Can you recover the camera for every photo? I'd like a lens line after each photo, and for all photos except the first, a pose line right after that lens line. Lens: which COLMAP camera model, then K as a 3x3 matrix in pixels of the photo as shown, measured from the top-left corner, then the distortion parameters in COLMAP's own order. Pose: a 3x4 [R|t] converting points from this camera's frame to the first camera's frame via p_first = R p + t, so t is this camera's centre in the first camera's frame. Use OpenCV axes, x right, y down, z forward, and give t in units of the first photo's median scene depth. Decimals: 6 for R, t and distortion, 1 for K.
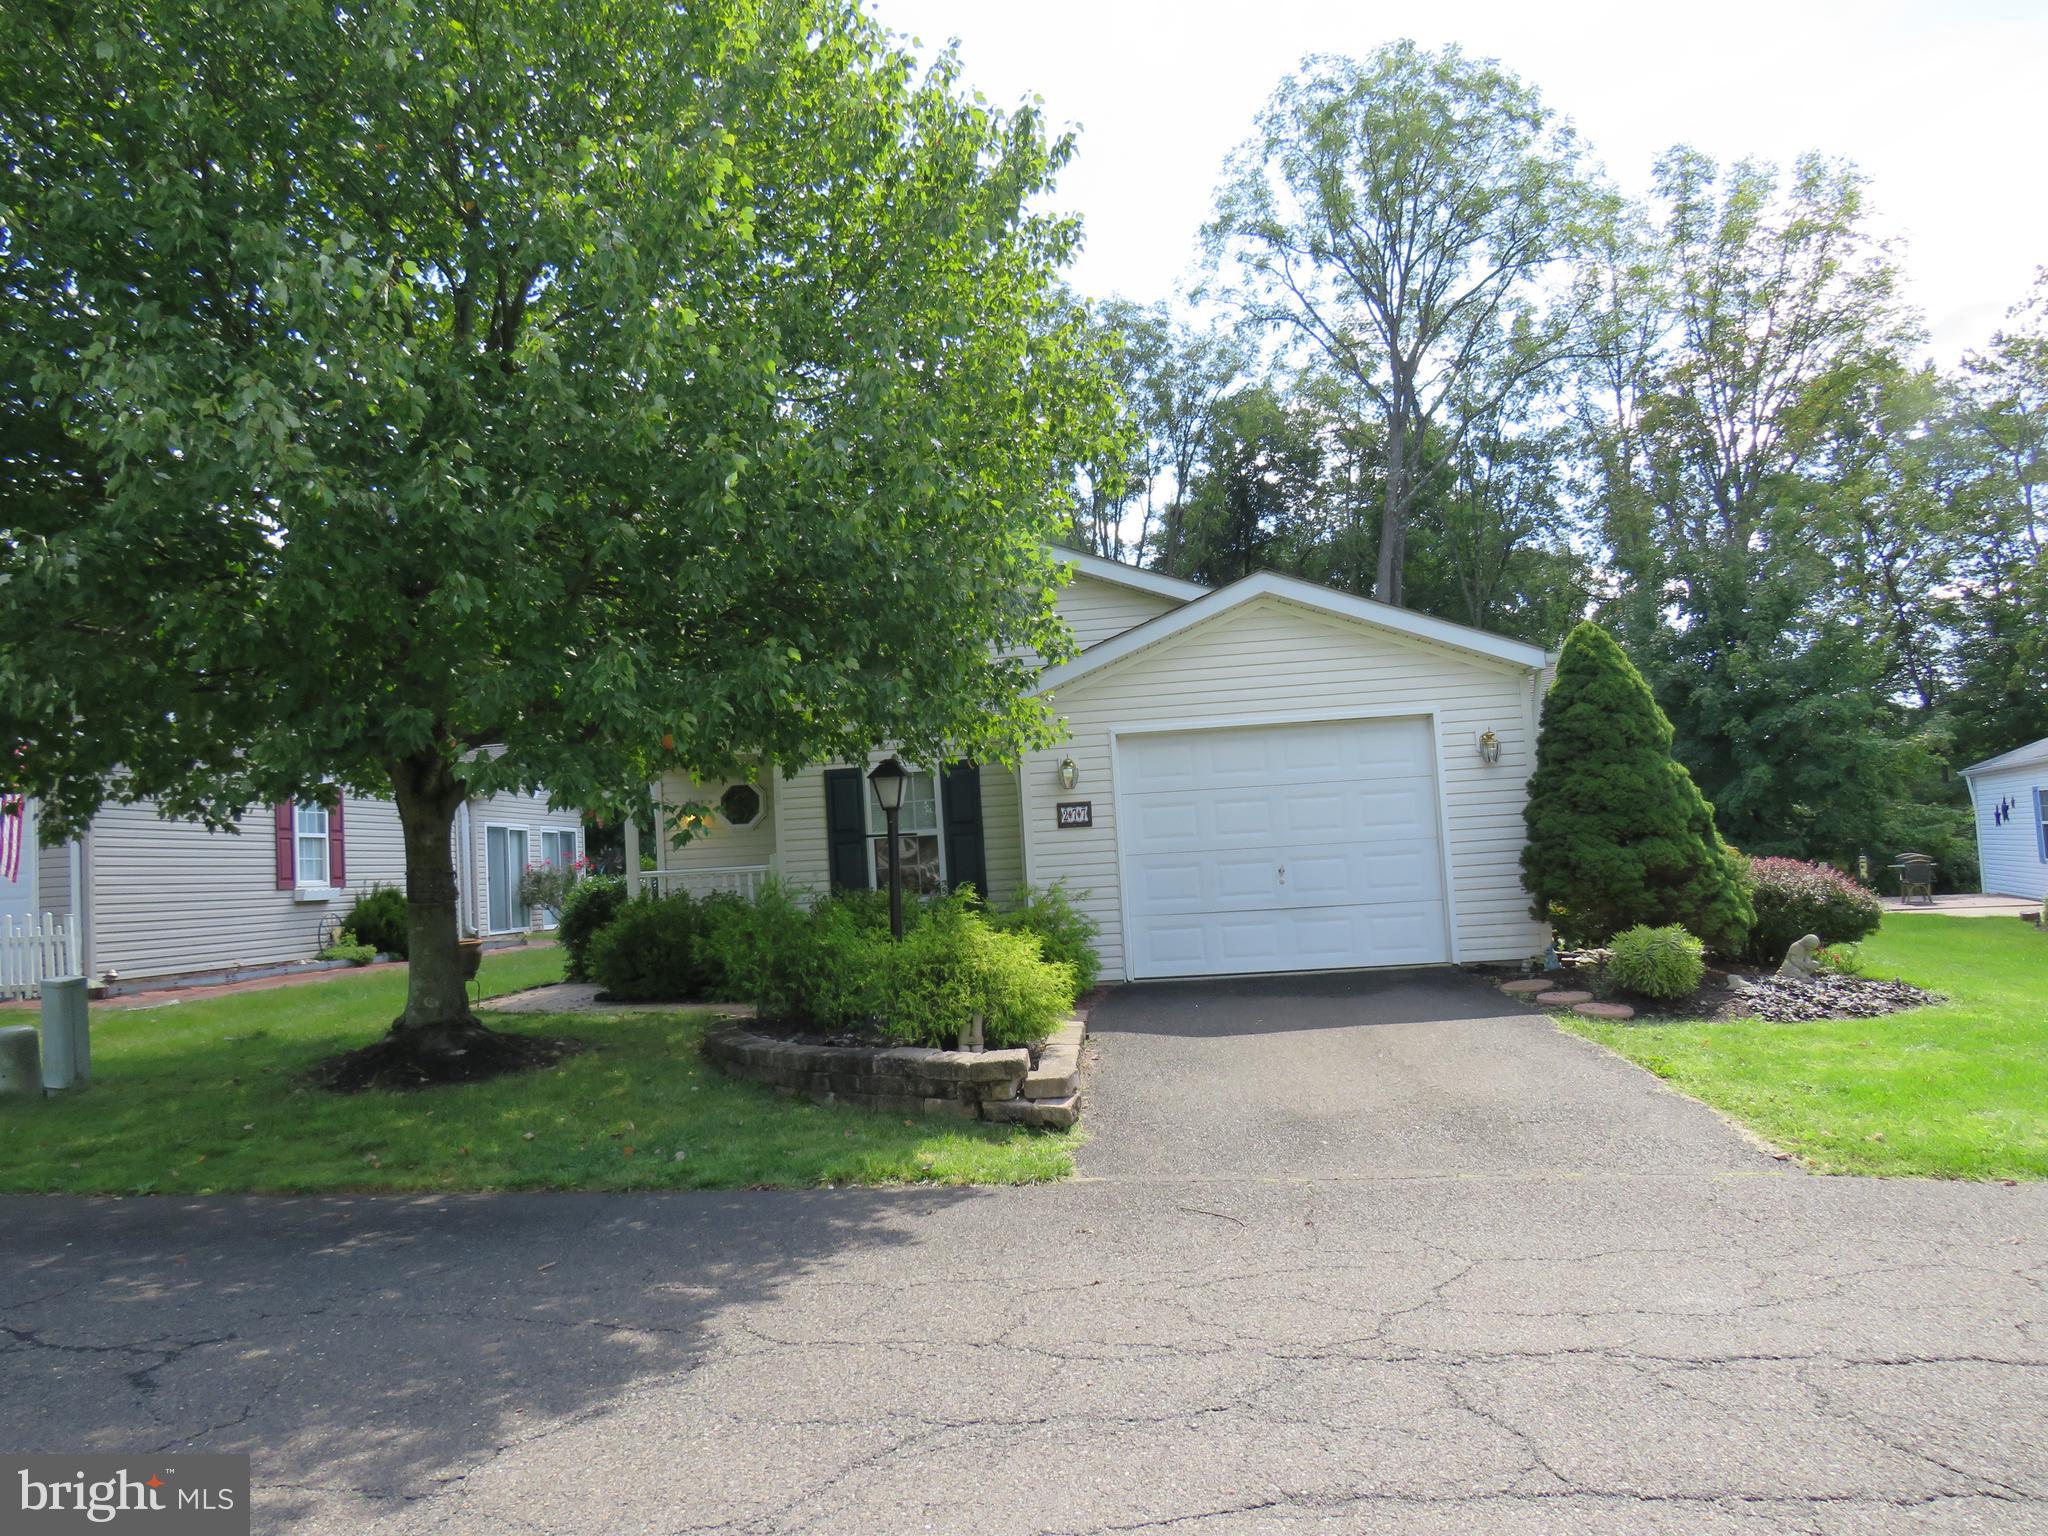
lens RADIAL K [[1486.9, 0, 1010.6], [0, 1486.9, 769.2], [0, 0, 1]] dist [-0.013403, -0.002906]
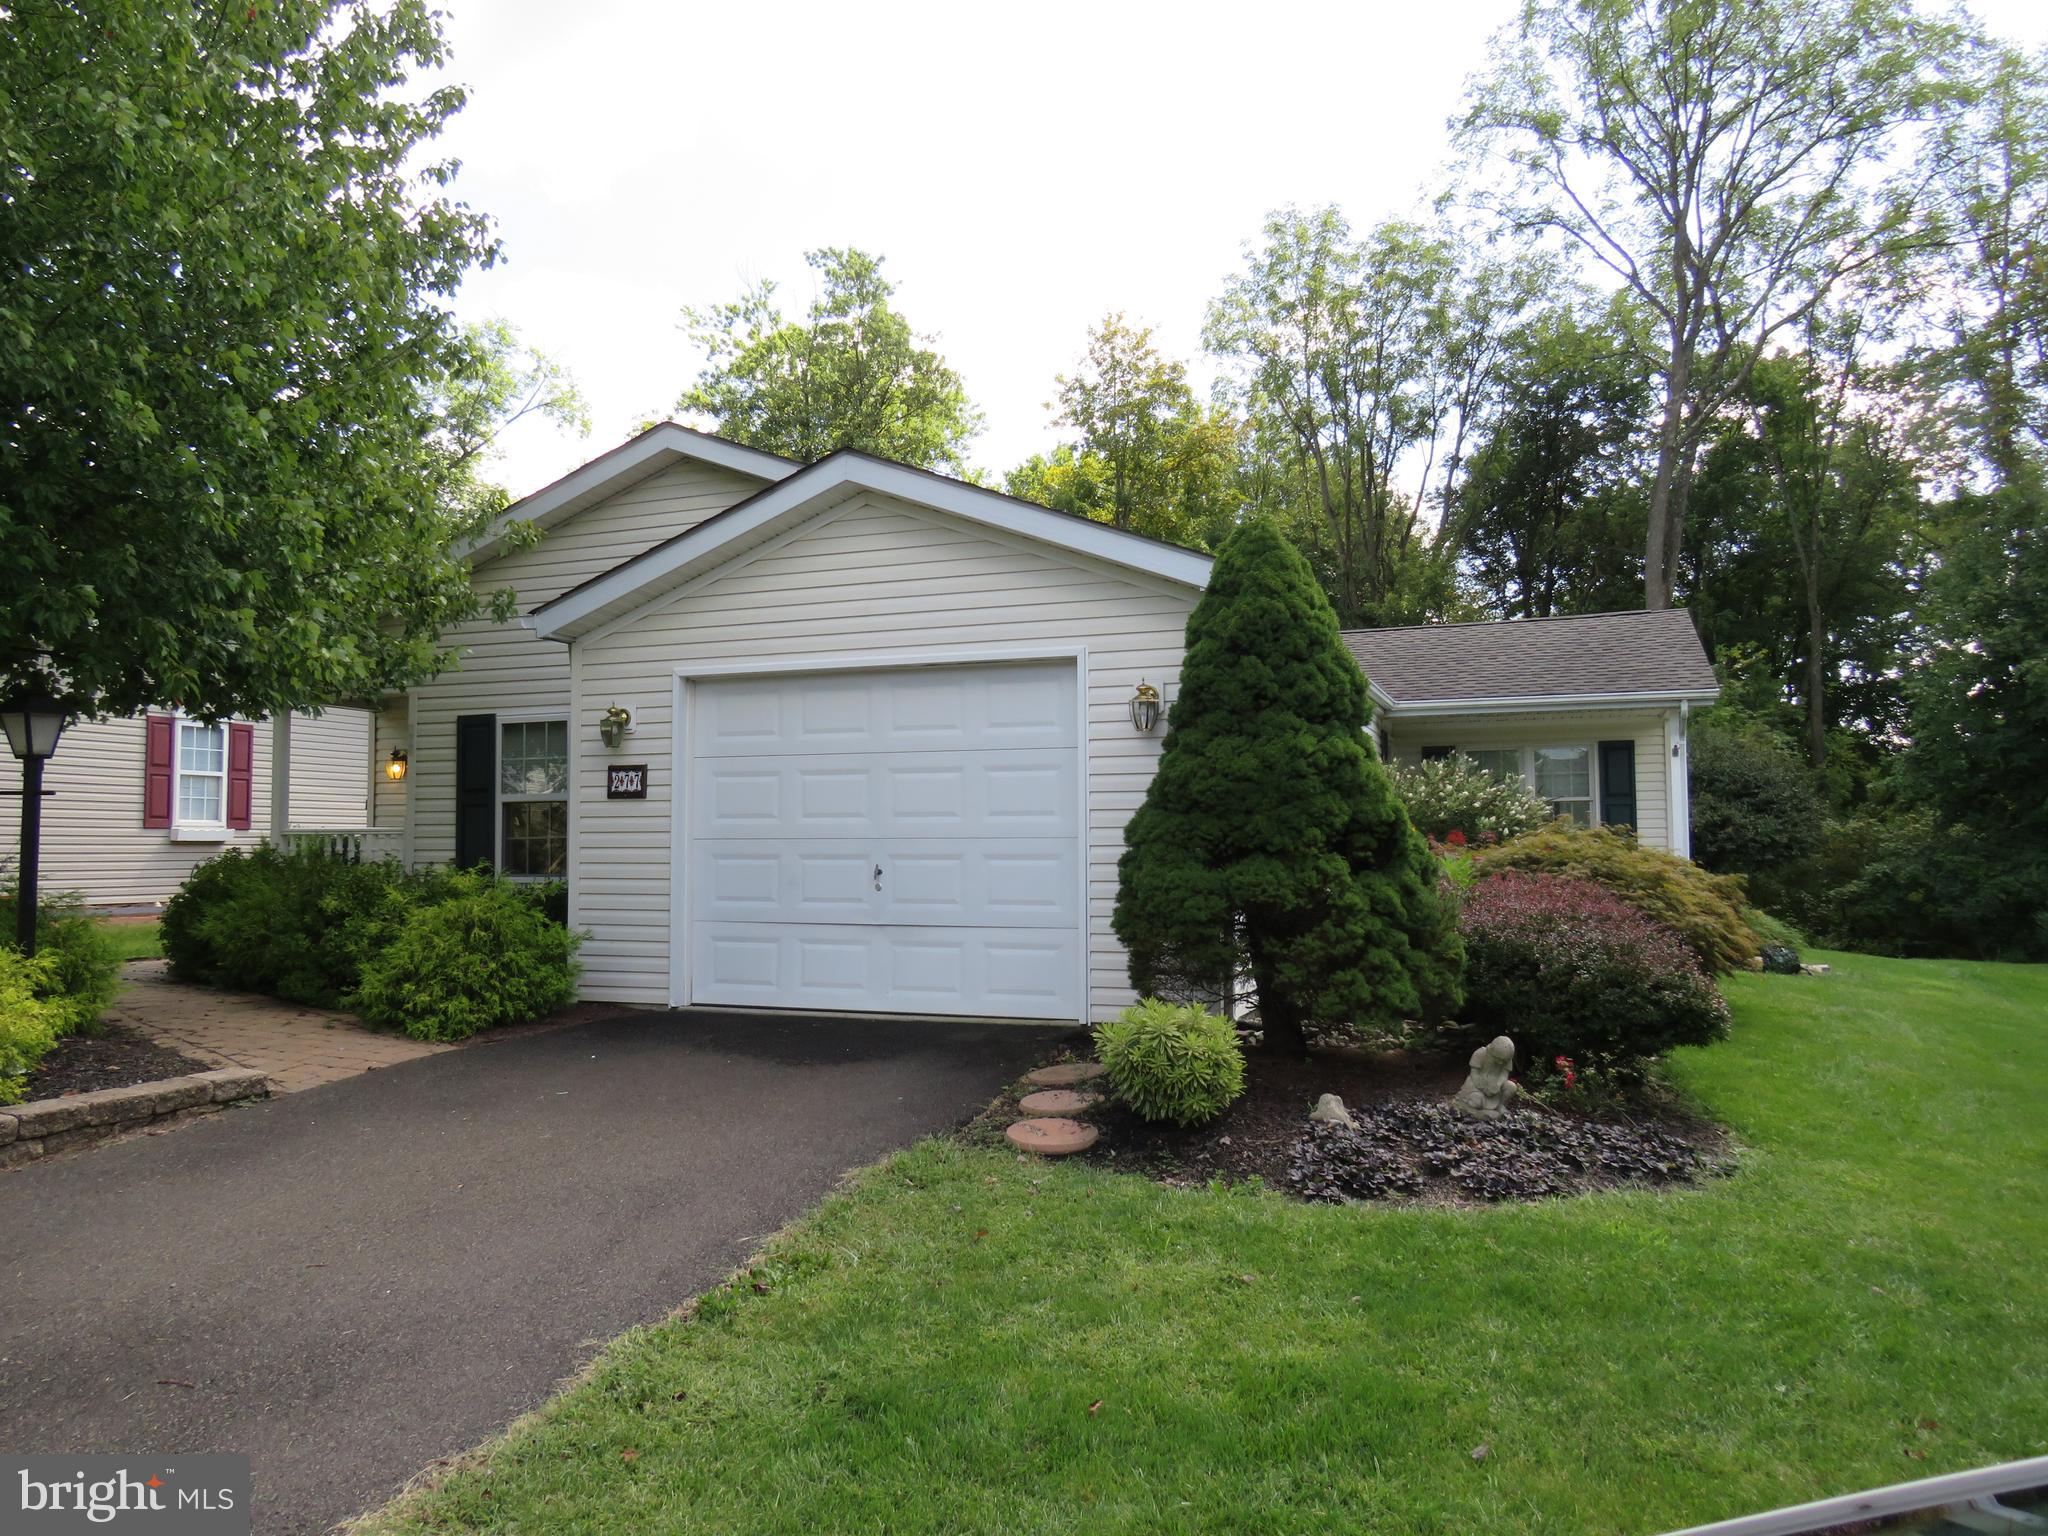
lens RADIAL K [[1462.3, 0, 1052.9], [0, 1462.3, 773.6], [0, 0, 1]] dist [-0.017248, 0.032779]
pose [[0.965537, 0.041325, -0.256964, 0.139130], [-0.034897, 0.998955, 0.029530, -0.000903], [0.257916, -0.019545, 0.965970, 0.107239]]
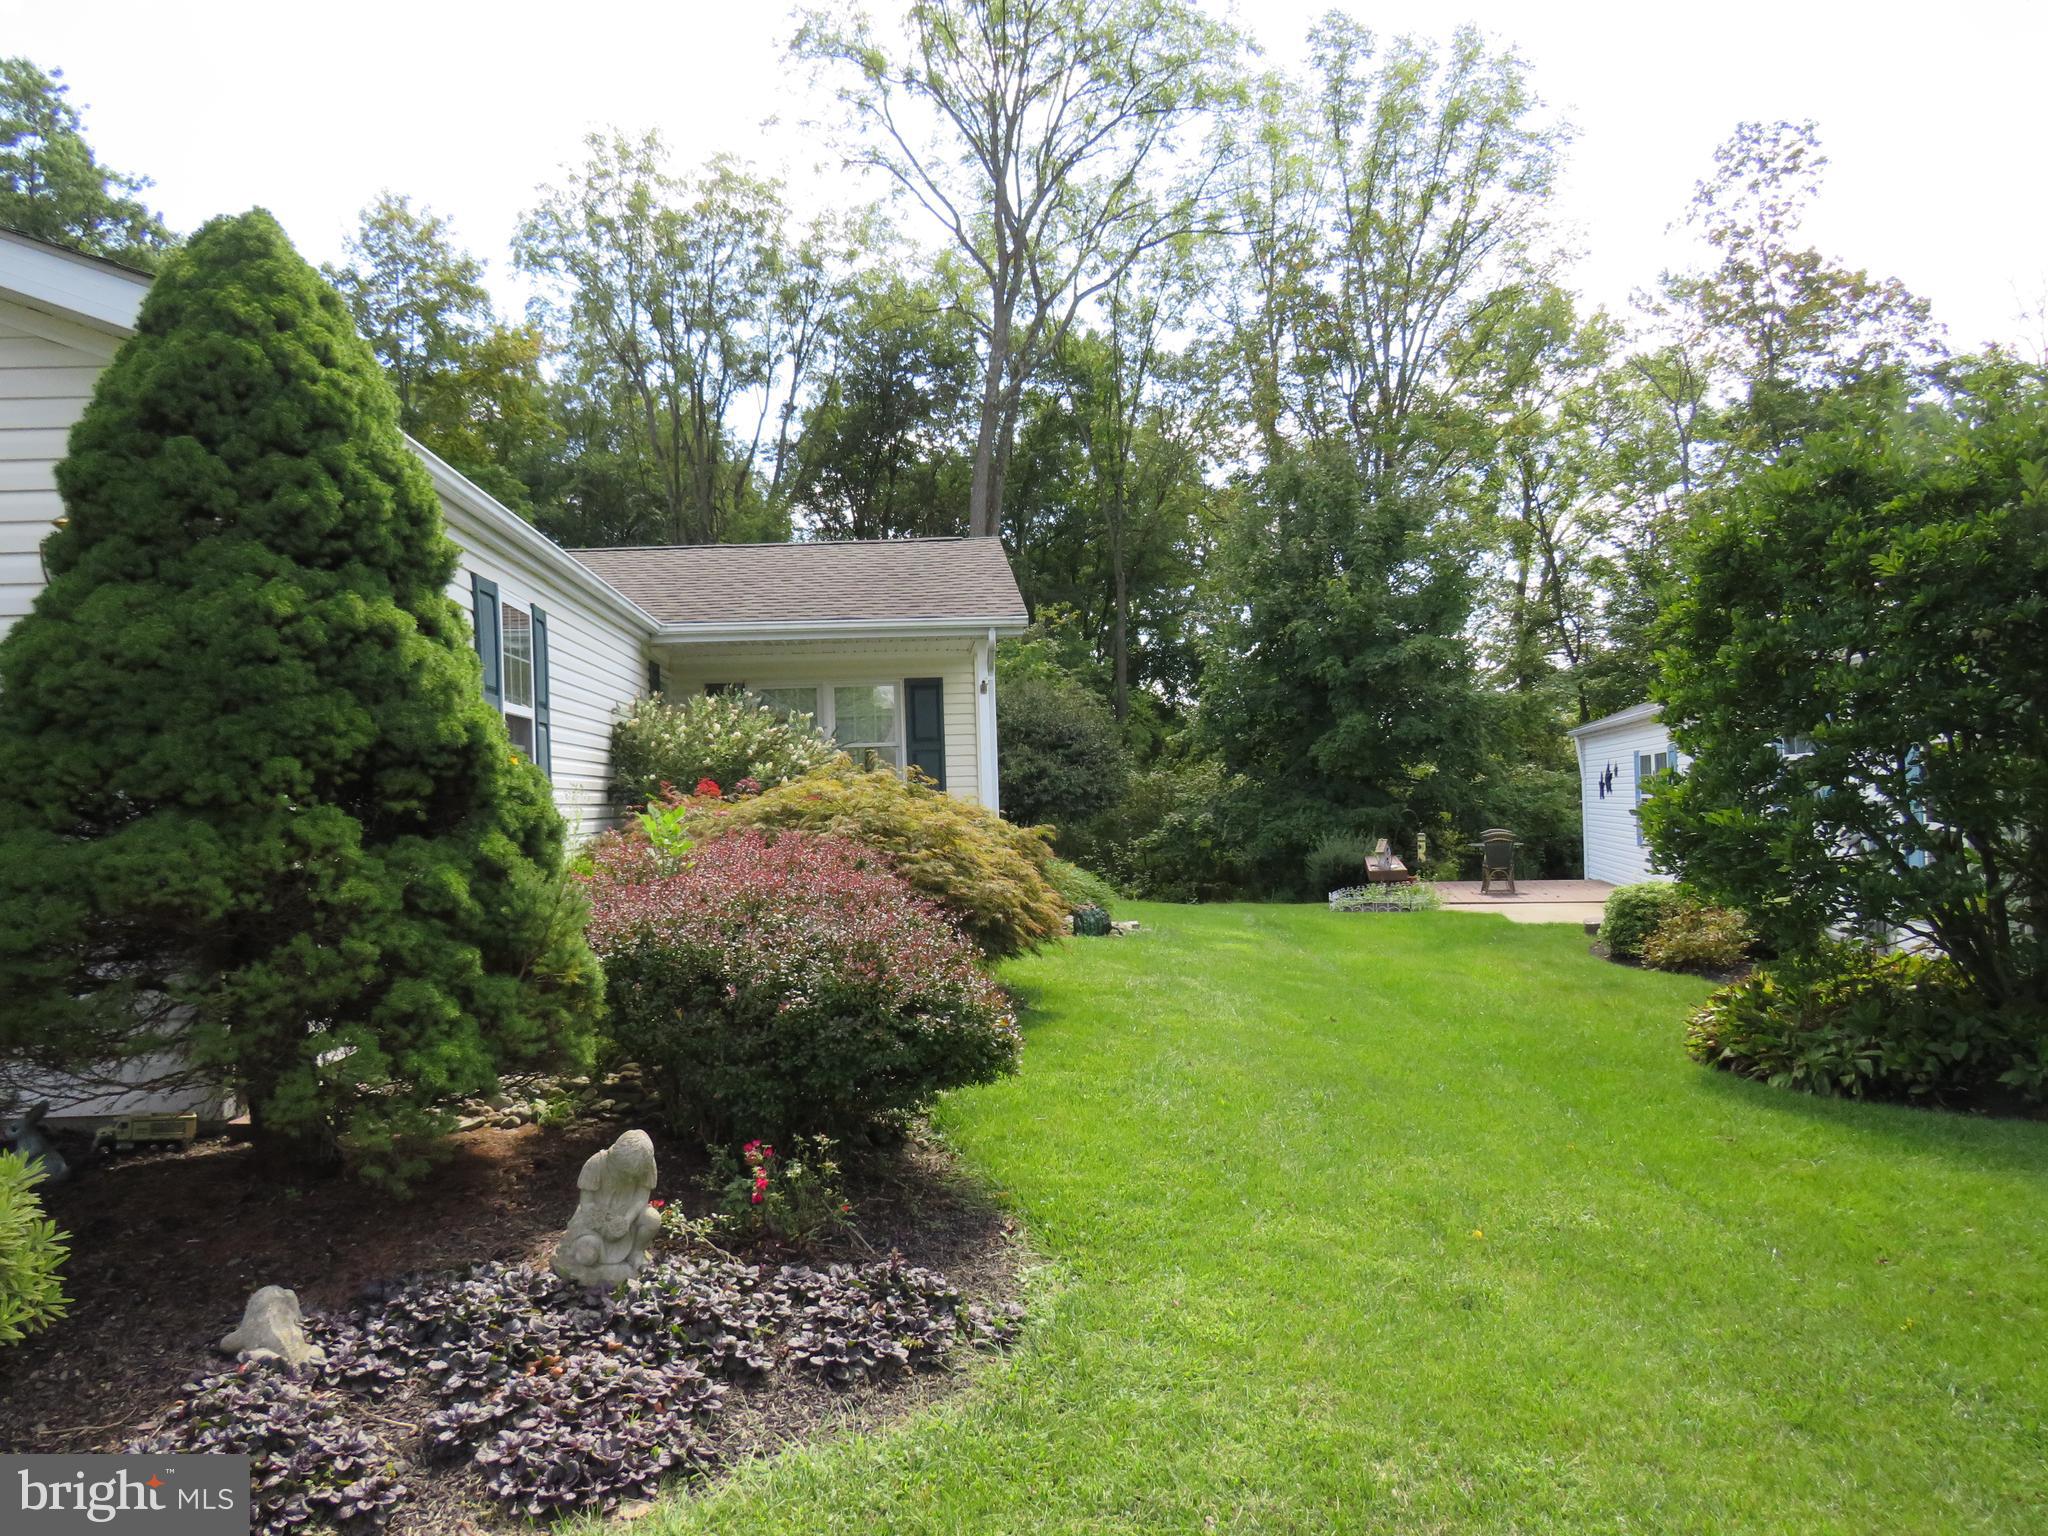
lens RADIAL K [[1432.2, 0, 1024.8], [0, 1432.2, 802.7], [0, 0, 1]] dist [-0.062786, -0.002516]
pose [[0.987259, 0.029366, 0.156391, 0.155371], [-0.038887, 0.997549, 0.058171, 0.005110], [-0.154299, -0.063511, 0.985981, 0.184244]]
